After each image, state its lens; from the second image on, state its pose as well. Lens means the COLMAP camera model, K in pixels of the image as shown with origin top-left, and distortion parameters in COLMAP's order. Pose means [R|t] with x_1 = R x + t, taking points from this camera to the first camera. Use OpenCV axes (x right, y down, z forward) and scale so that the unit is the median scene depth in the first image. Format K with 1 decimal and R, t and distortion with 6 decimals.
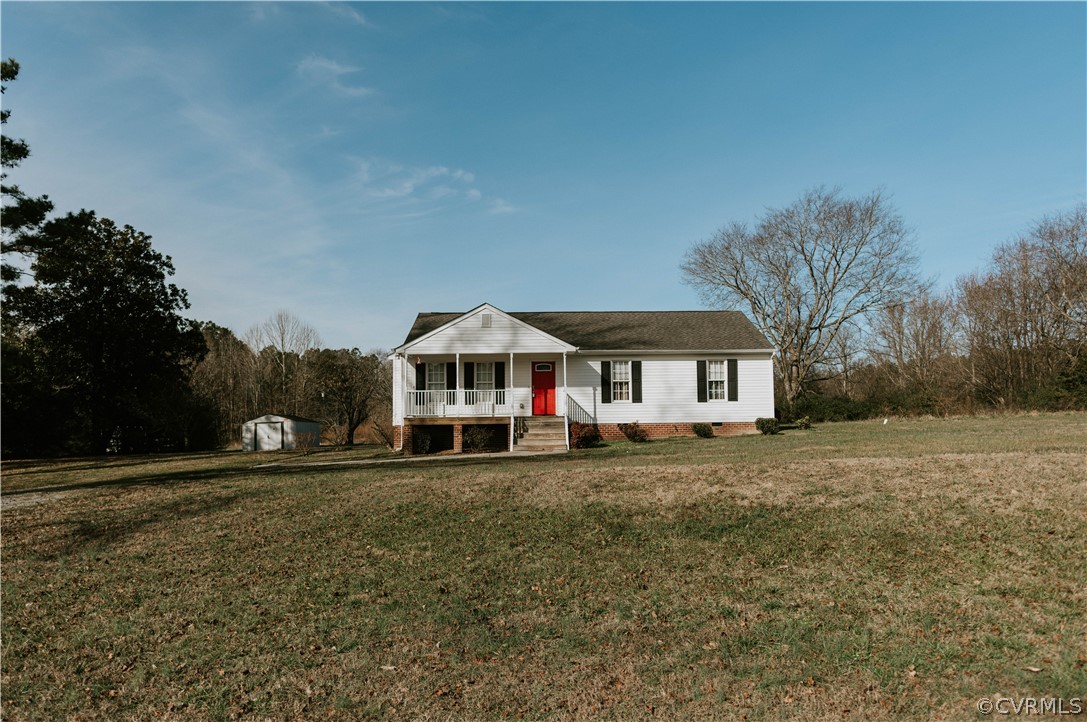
lens RADIAL K [[622.3, 0, 547.1], [0, 622.3, 358.1], [0, 0, 1]] dist [-0.005735, 0.002492]
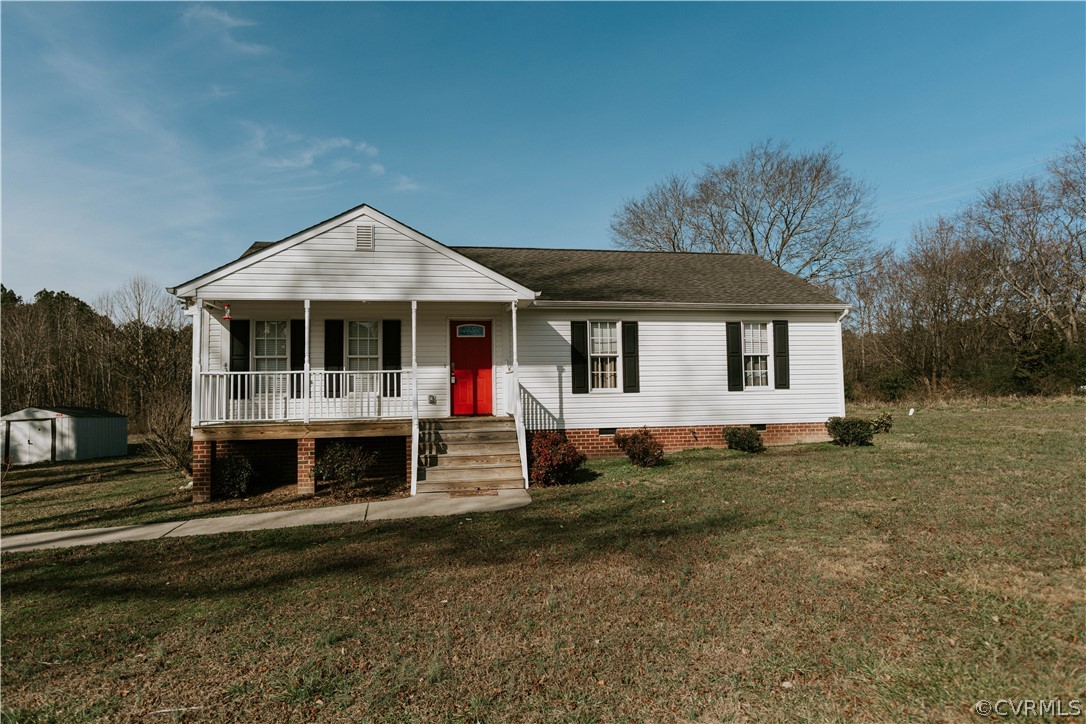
lens RADIAL K [[621.9, 0, 527.1], [0, 621.9, 359.6], [0, 0, 1]] dist [-0.003127, 0.000280]
pose [[0.992654, 0.003235, 0.120944, -0.023848], [-0.007796, 0.999275, 0.037257, 0.019918], [-0.120736, -0.037926, 0.991960, 0.433830]]
